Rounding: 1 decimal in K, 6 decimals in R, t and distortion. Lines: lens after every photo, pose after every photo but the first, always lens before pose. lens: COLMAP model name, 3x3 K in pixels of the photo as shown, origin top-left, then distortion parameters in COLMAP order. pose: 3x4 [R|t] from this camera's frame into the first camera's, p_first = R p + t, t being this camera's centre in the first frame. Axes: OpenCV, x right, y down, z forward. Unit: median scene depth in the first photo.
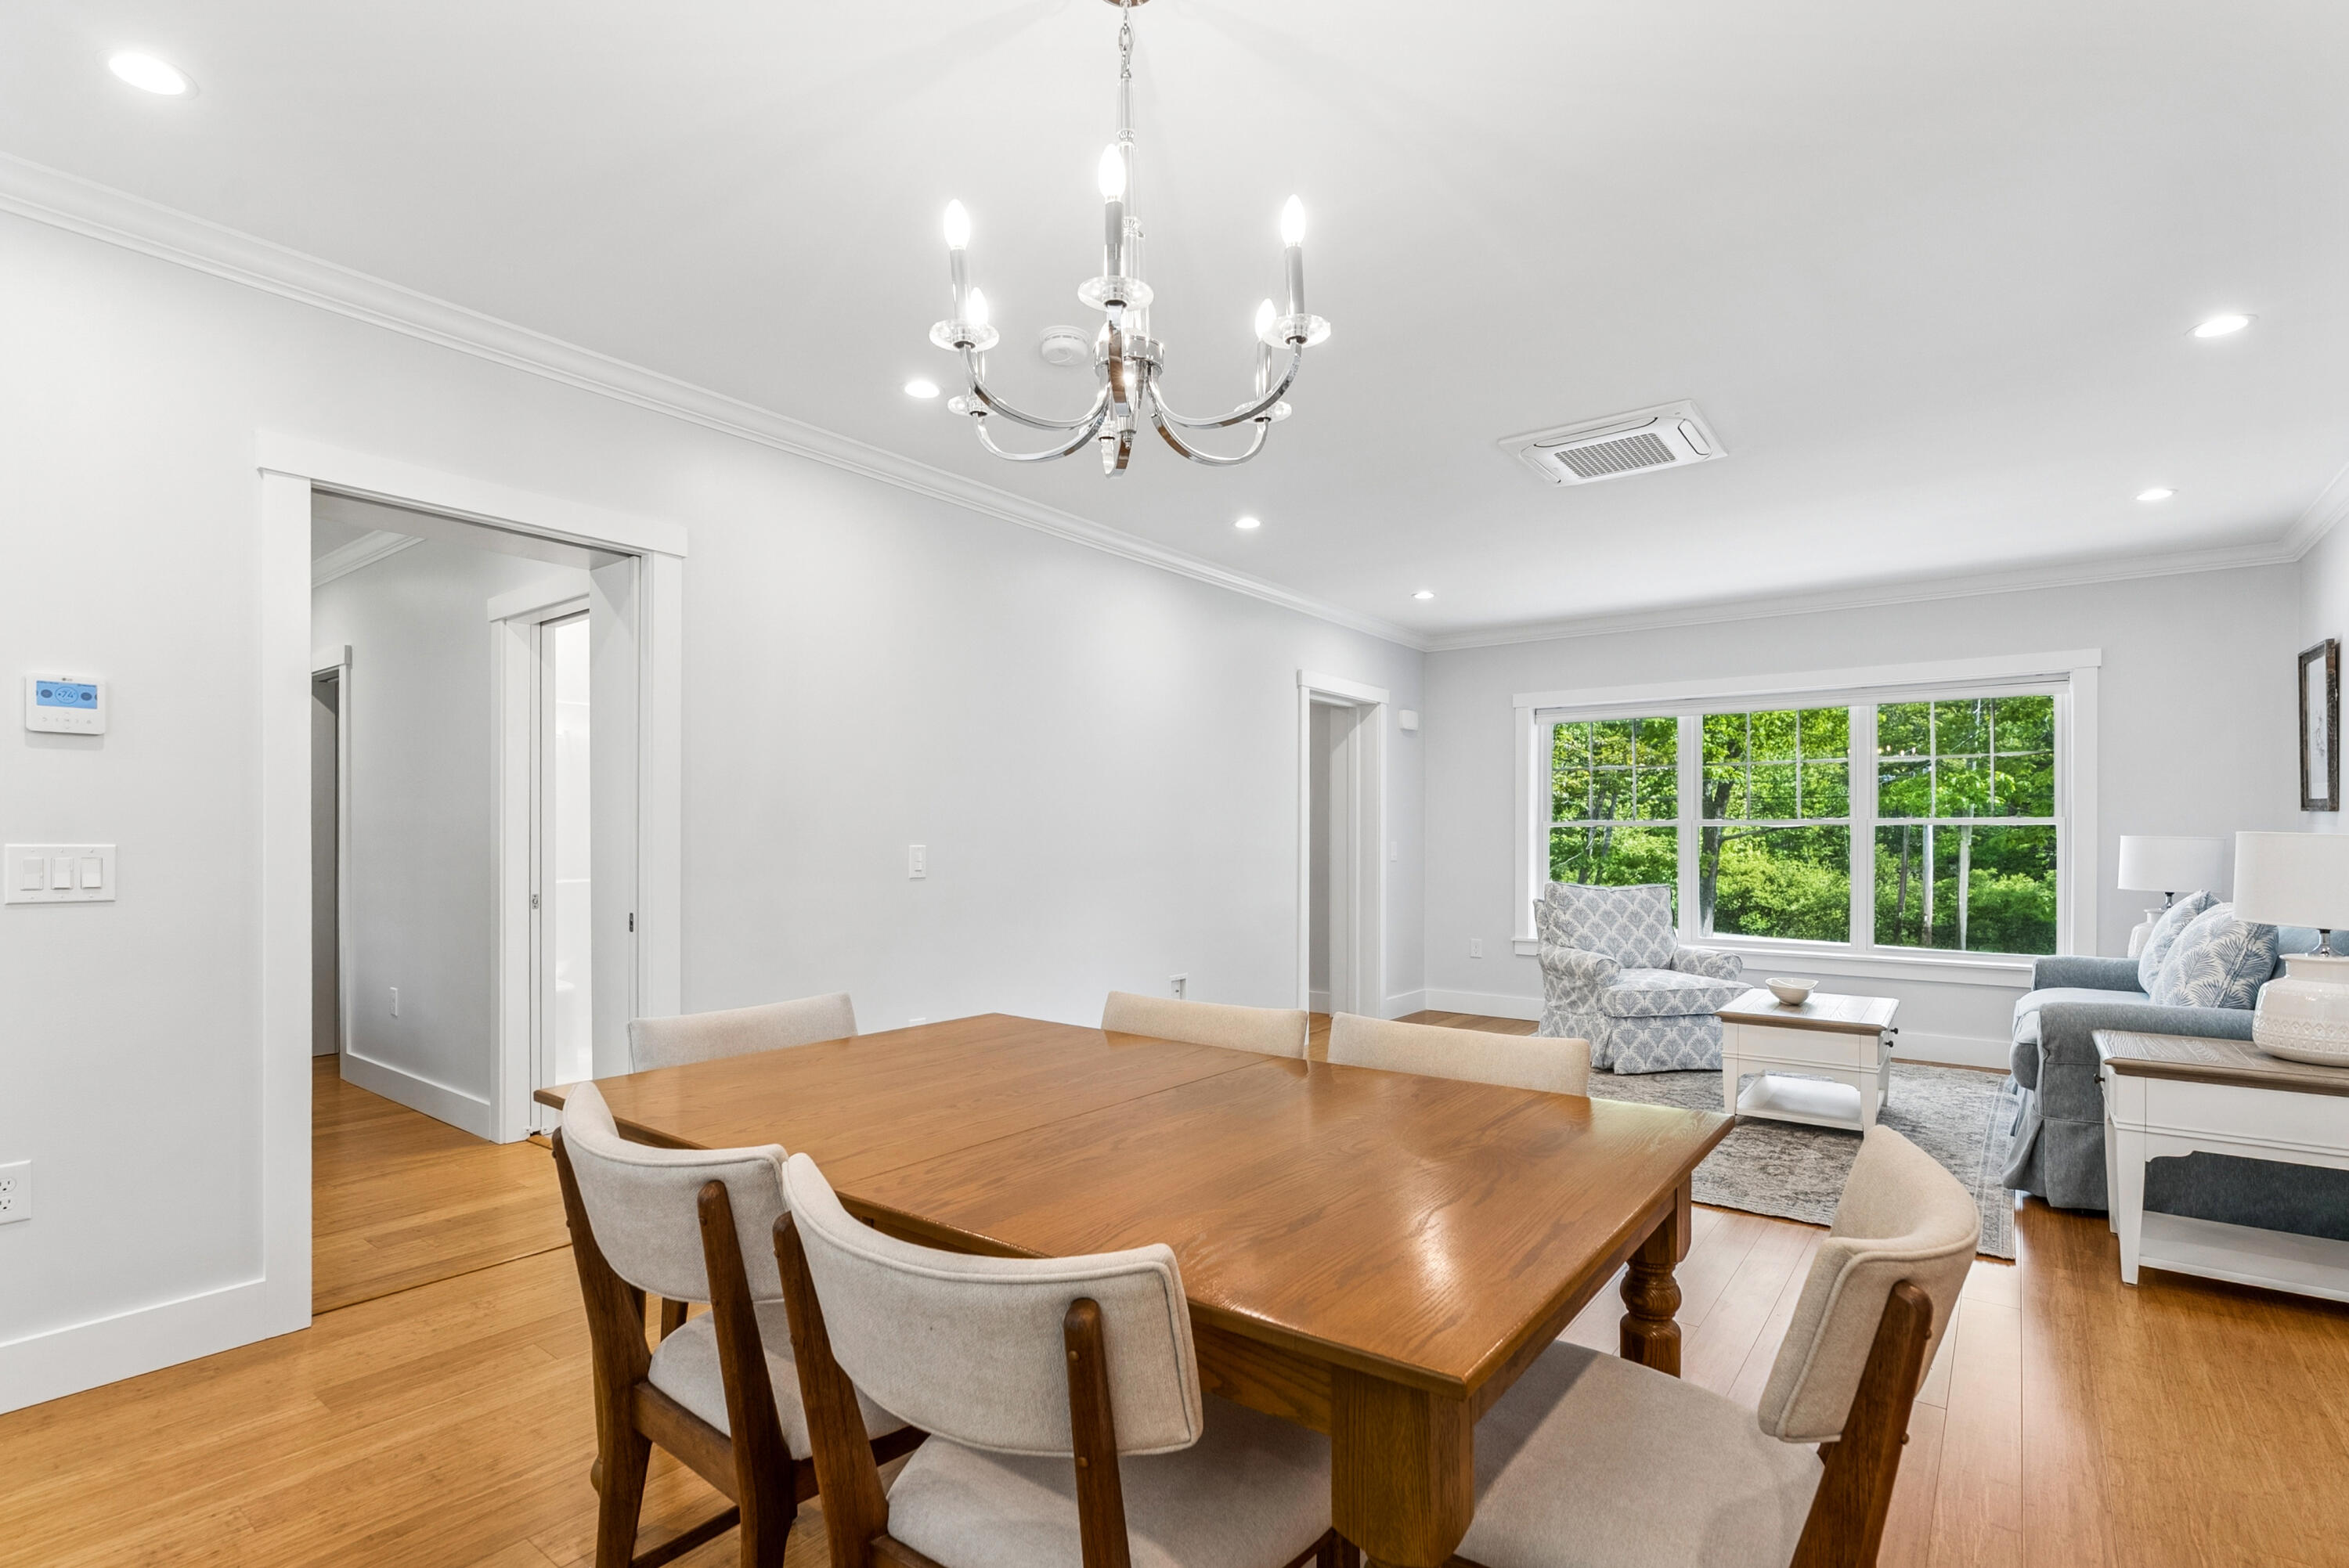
lens RADIAL K [[1108.2, 0, 1173.5], [0, 1108.2, 838.6], [0, 0, 1]] dist [-0.011710, 0.000587]
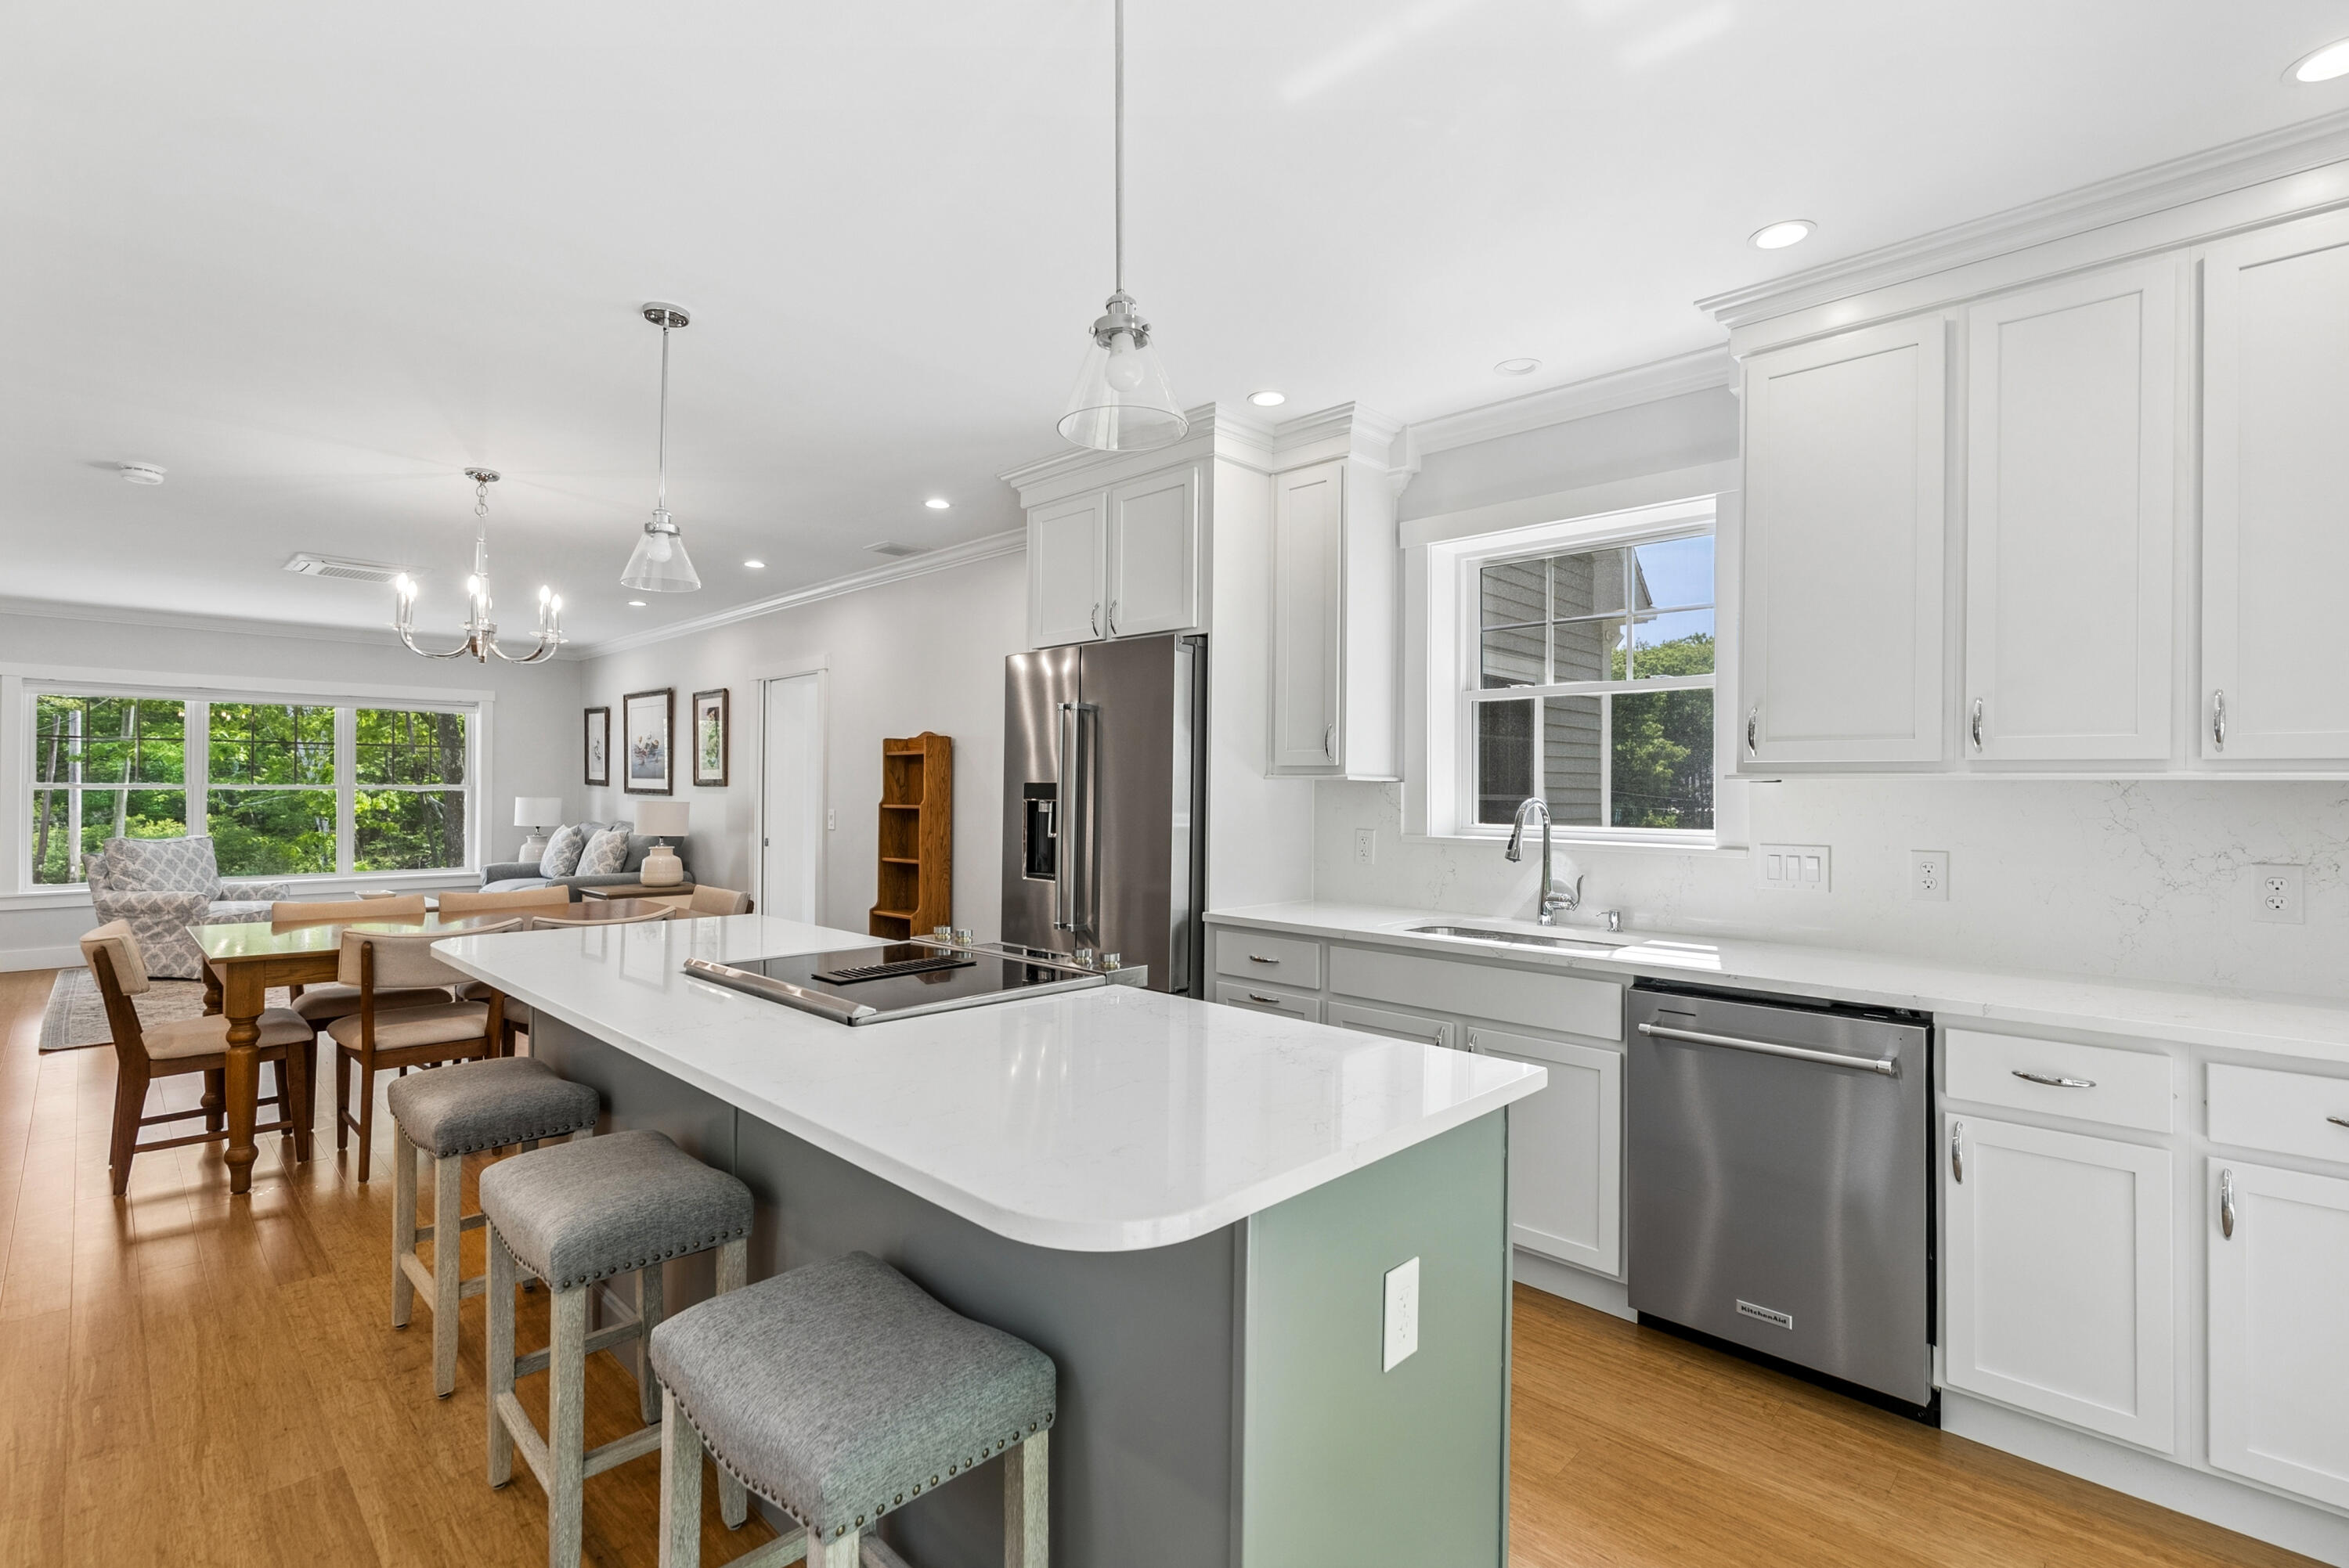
lens RADIAL K [[1070.6, 0, 1143.7], [0, 1070.6, 775.0], [0, 0, 1]] dist [-0.001373, 0.000152]
pose [[0.126721, 0.011827, 0.991868, -0.804221], [-0.005598, 0.999922, -0.011208, -0.026285], [-0.991923, -0.004133, 0.126777, -0.285159]]
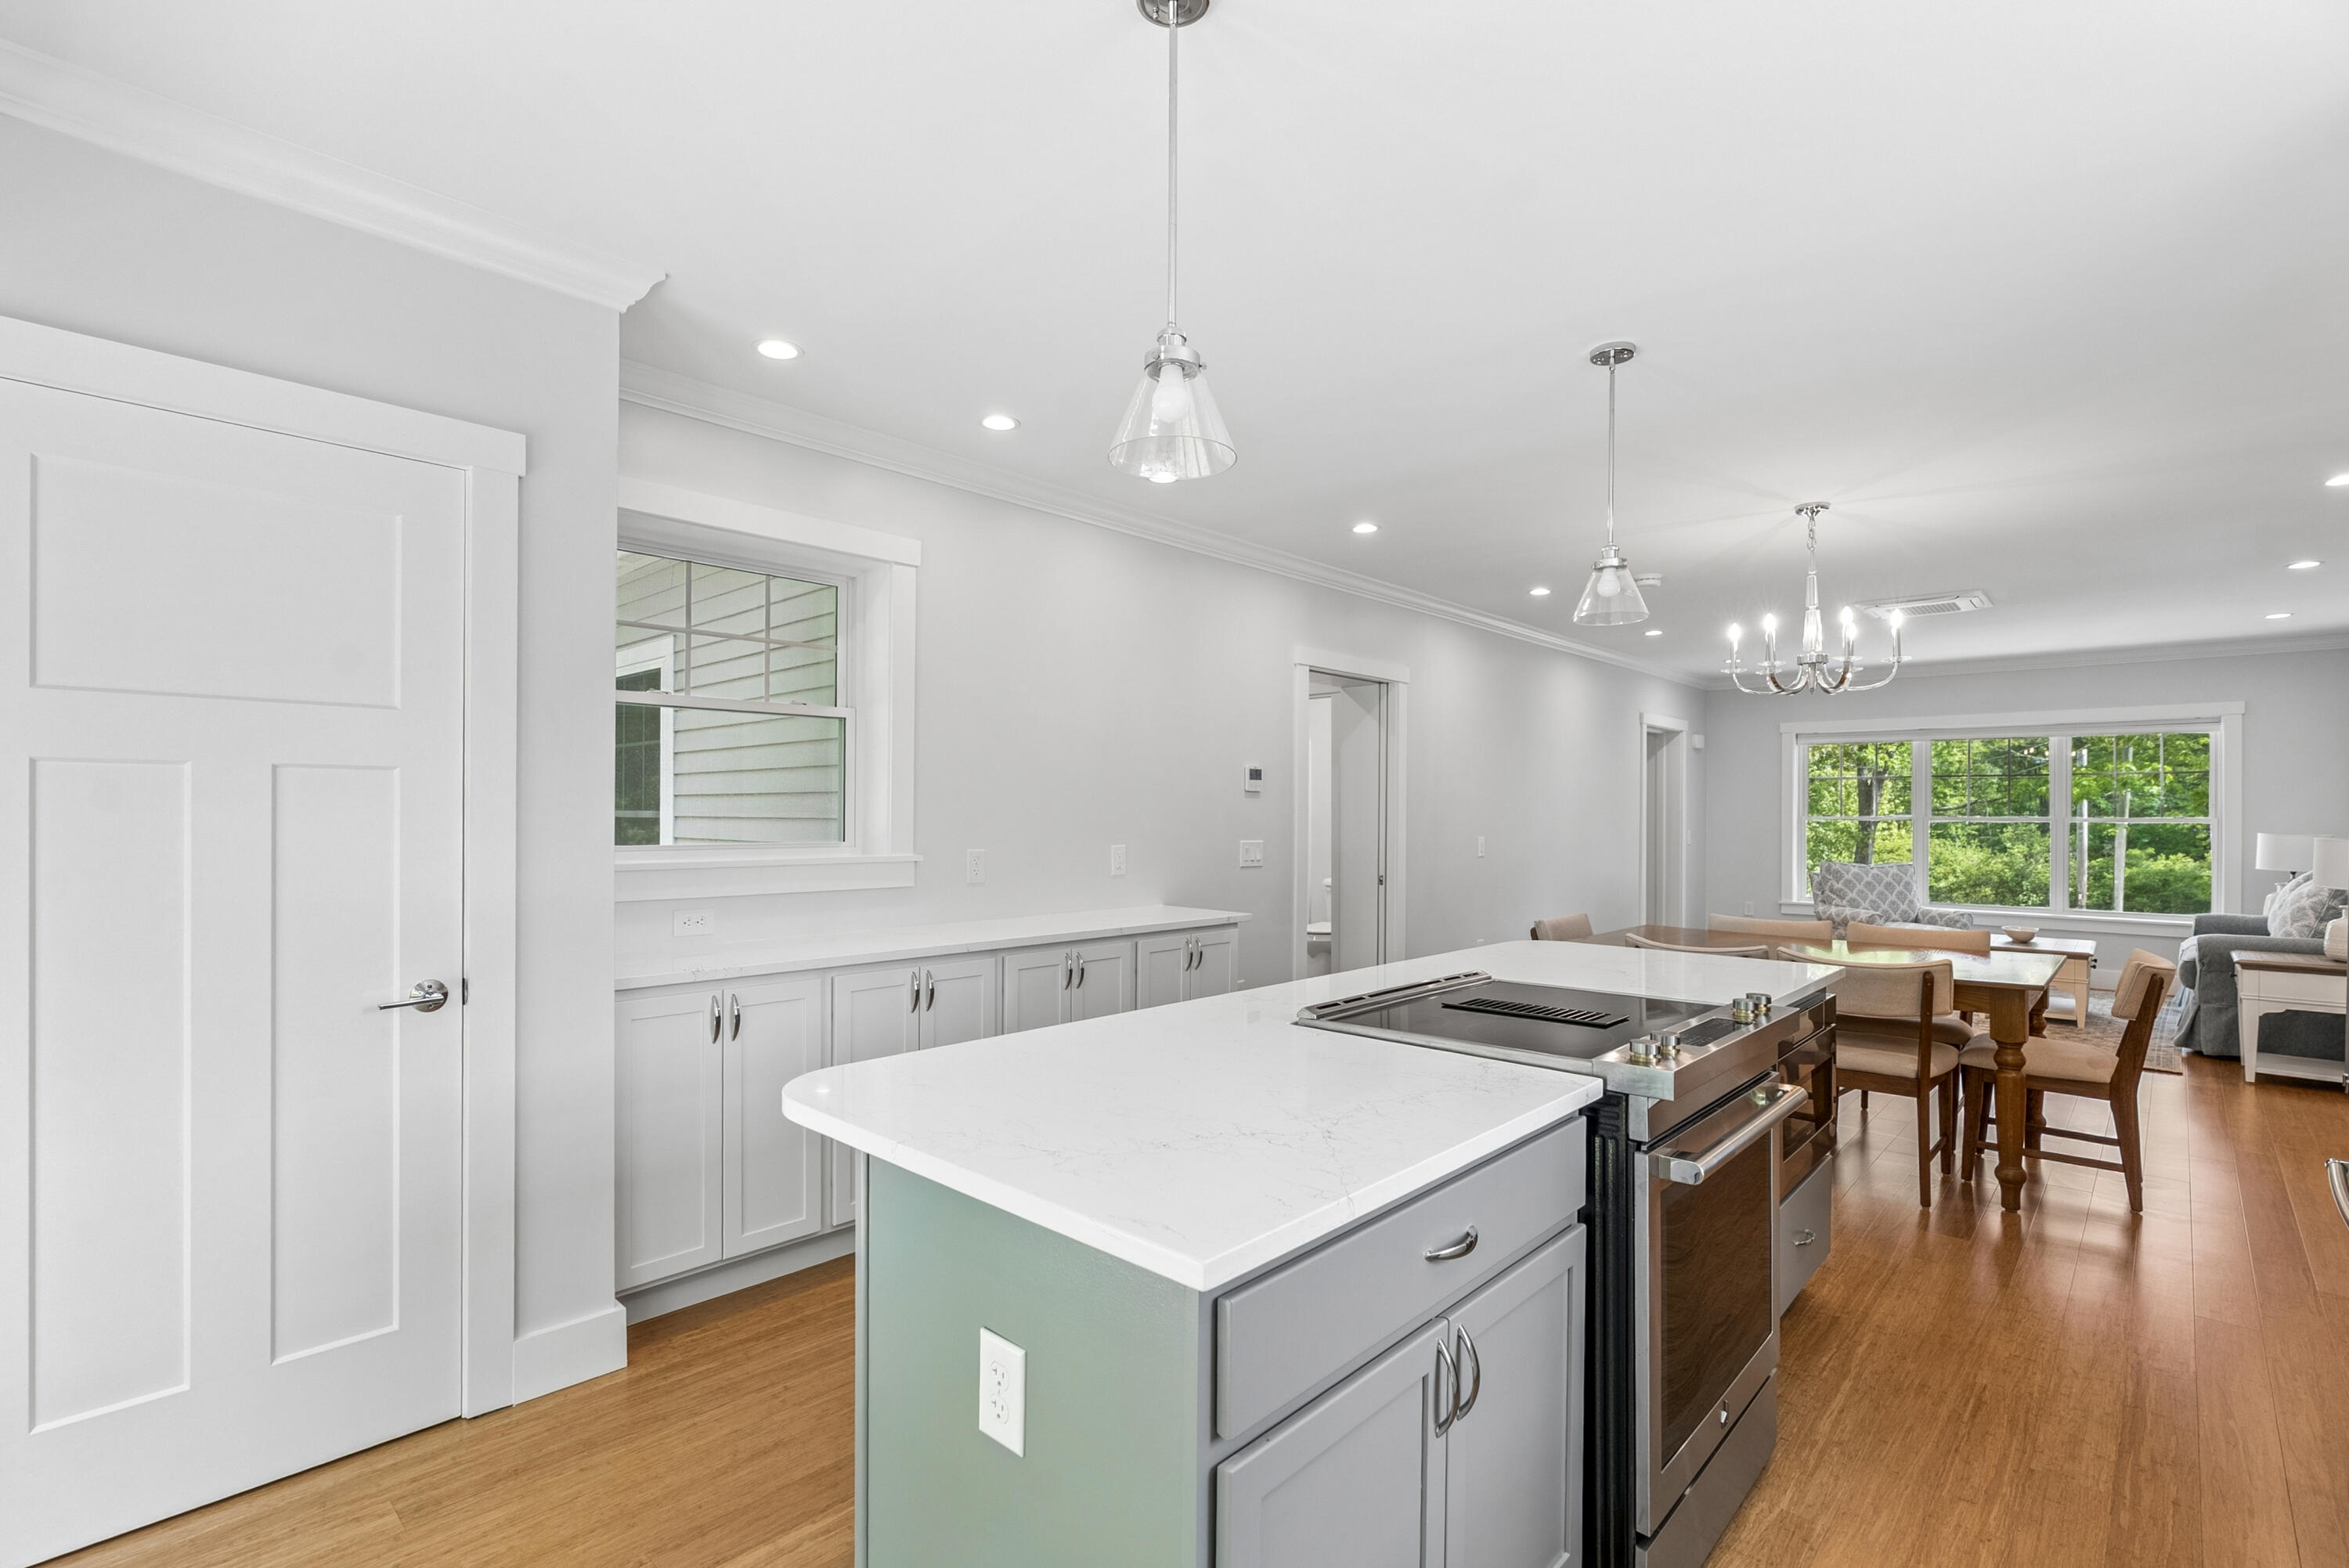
lens RADIAL K [[1079.4, 0, 1174.9], [0, 1079.4, 805.0], [0, 0, 1]] dist [-0.008431, 0.000619]
pose [[0.995337, 0.002947, -0.096413, -0.446102], [-0.003585, 0.999973, -0.006439, -0.025826], [0.096391, 0.006755, 0.995321, -0.571716]]
